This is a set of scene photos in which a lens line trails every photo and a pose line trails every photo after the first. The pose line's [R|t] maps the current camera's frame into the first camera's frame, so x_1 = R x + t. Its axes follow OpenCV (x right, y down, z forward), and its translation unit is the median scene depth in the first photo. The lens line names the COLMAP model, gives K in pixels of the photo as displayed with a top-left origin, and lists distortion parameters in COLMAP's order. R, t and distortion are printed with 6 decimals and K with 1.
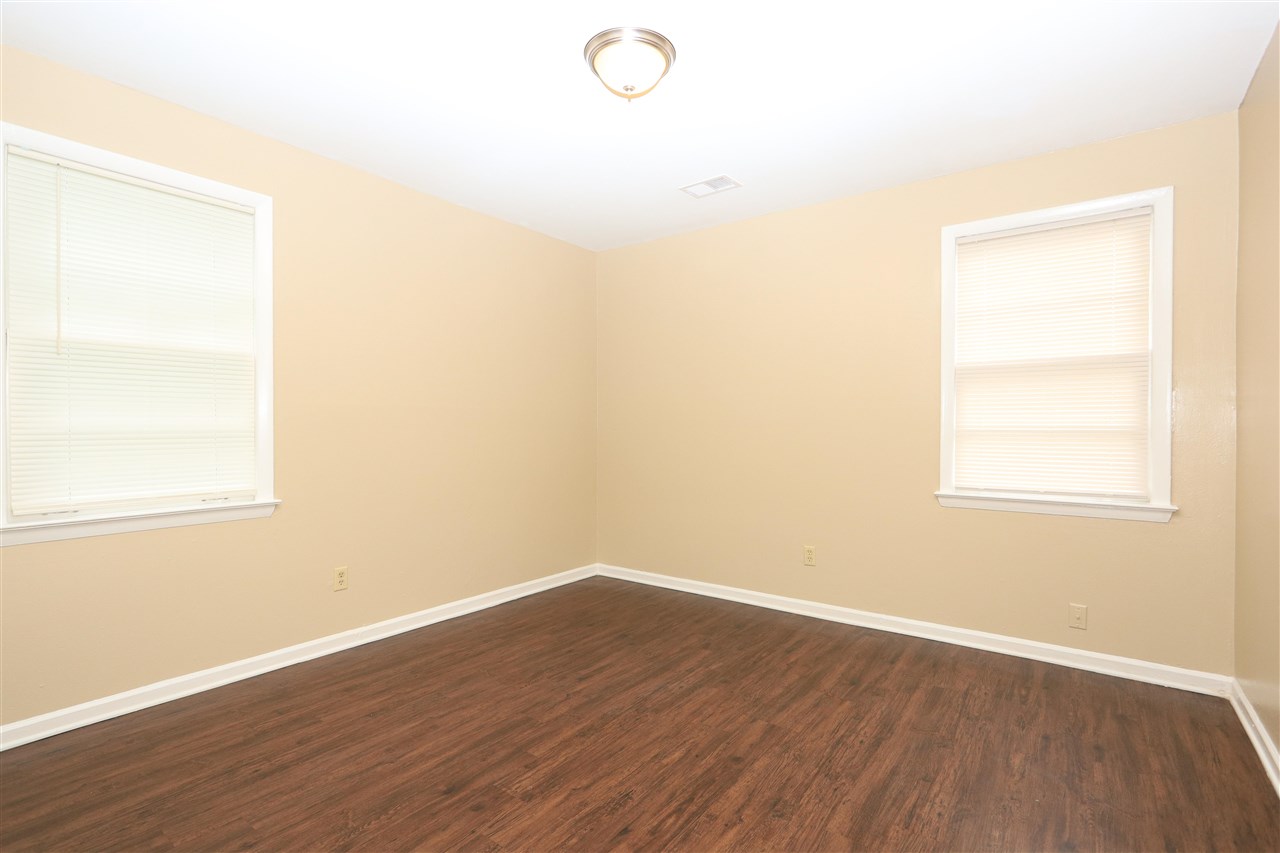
lens RADIAL K [[615.9, 0, 639.1], [0, 615.9, 427.6], [0, 0, 1]] dist [-0.000887, -0.000197]
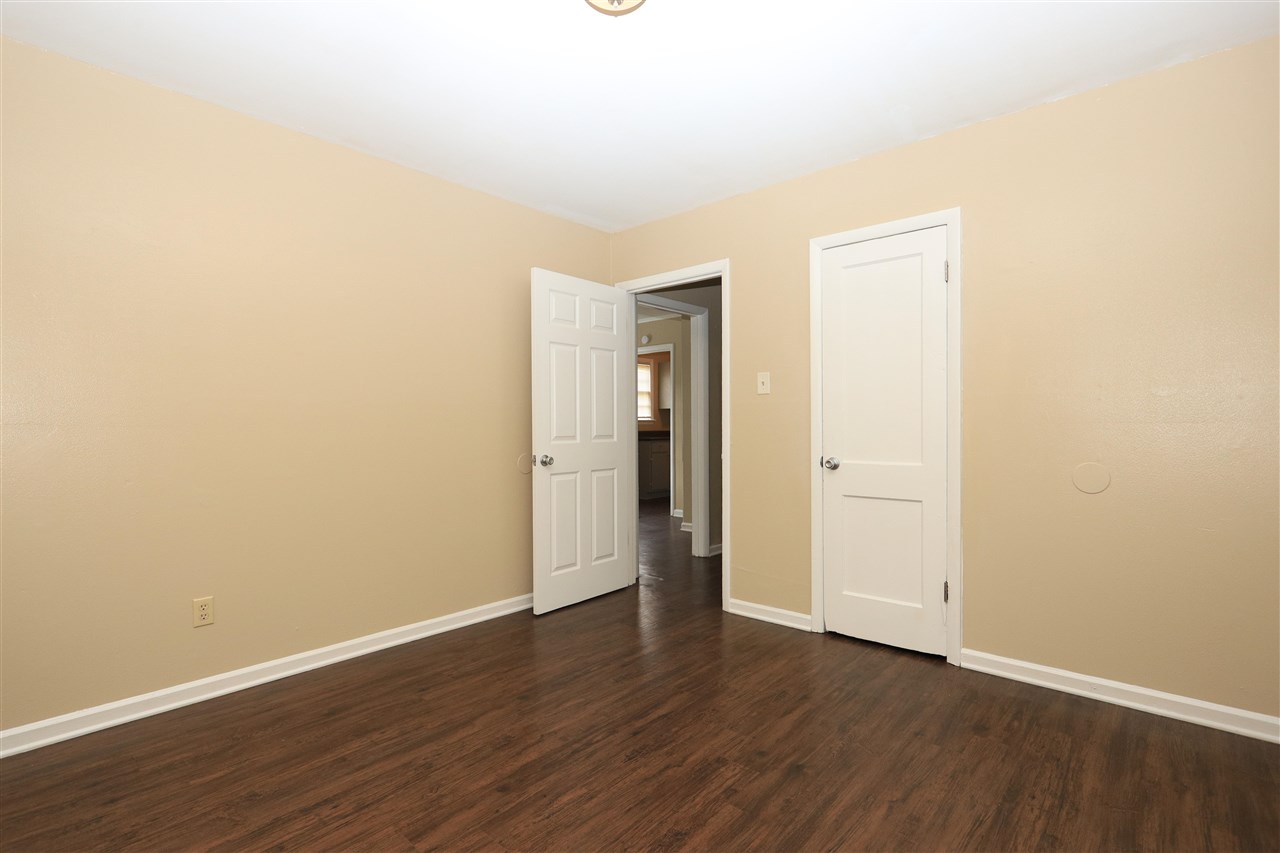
lens RADIAL K [[615.9, 0, 640.9], [0, 615.9, 425.9], [0, 0, 1]] dist [-0.000887, -0.000197]
pose [[-0.996474, 0.004674, 0.083776, -0.125966], [0.004738, 0.999989, 0.000561, 0.006921], [-0.083772, 0.000956, -0.996484, 1.975661]]
